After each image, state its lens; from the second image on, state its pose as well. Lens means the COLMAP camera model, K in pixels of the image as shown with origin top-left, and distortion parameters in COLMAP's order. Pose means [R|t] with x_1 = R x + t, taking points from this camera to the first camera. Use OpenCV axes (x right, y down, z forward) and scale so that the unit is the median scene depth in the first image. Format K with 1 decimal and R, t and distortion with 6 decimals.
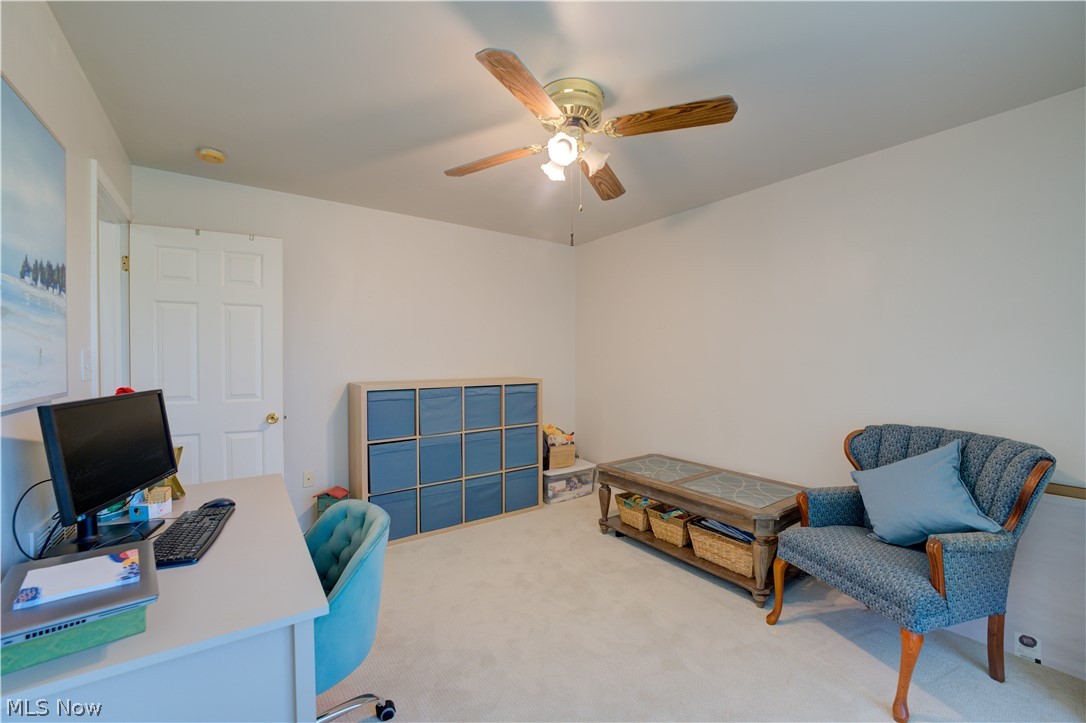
lens RADIAL K [[436.1, 0, 542.1], [0, 436.1, 360.4], [0, 0, 1]] dist [-0.030283, 0.002668]
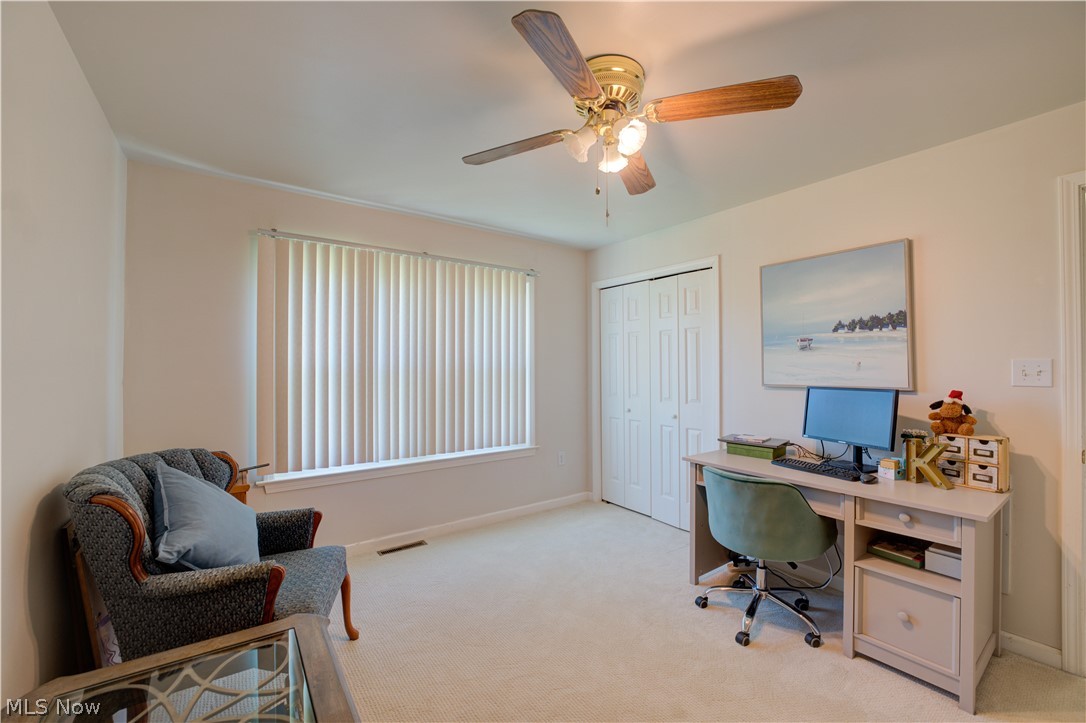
lens RADIAL K [[436.1, 0, 546.1], [0, 436.1, 362.2], [0, 0, 1]] dist [-0.030283, 0.002668]
pose [[-0.999989, -0.000027, -0.004701, 0.124334], [-0.000007, 0.999991, -0.004210, -0.007365], [0.004701, -0.004210, -0.999980, 1.208149]]
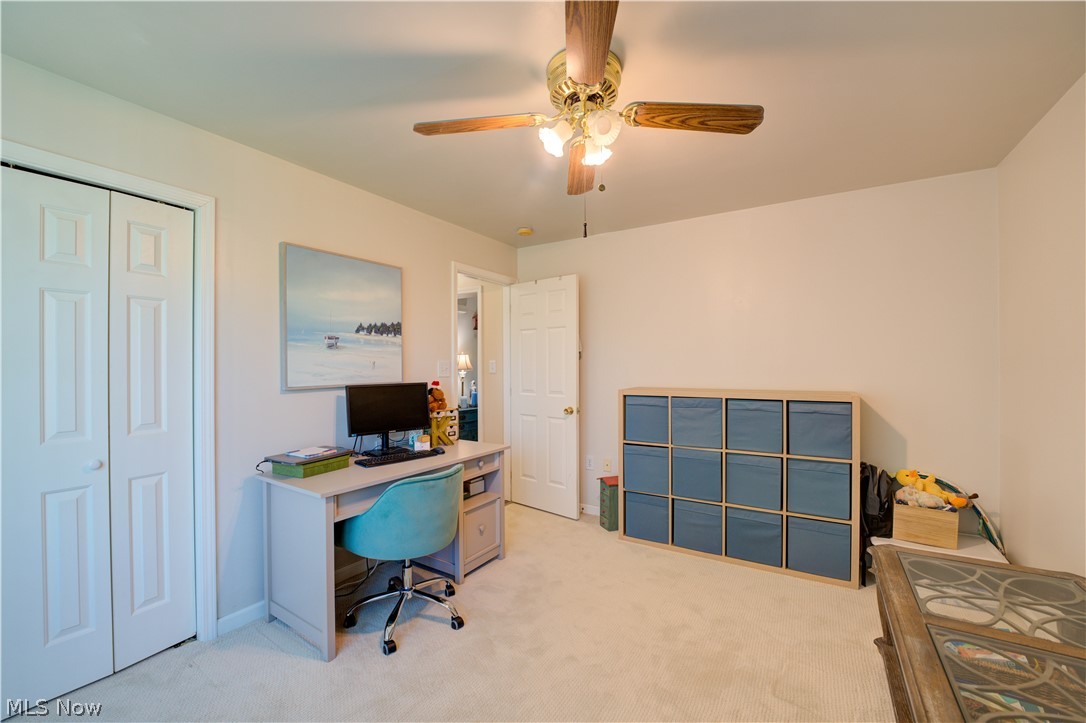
lens RADIAL K [[436.1, 0, 544.5], [0, 436.1, 361.1], [0, 0, 1]] dist [-0.030283, 0.002668]
pose [[0.375707, -0.007665, -0.926707, 0.540959], [-0.002824, 0.999952, -0.009416, -0.004291], [0.926734, 0.006155, 0.375667, 0.384884]]
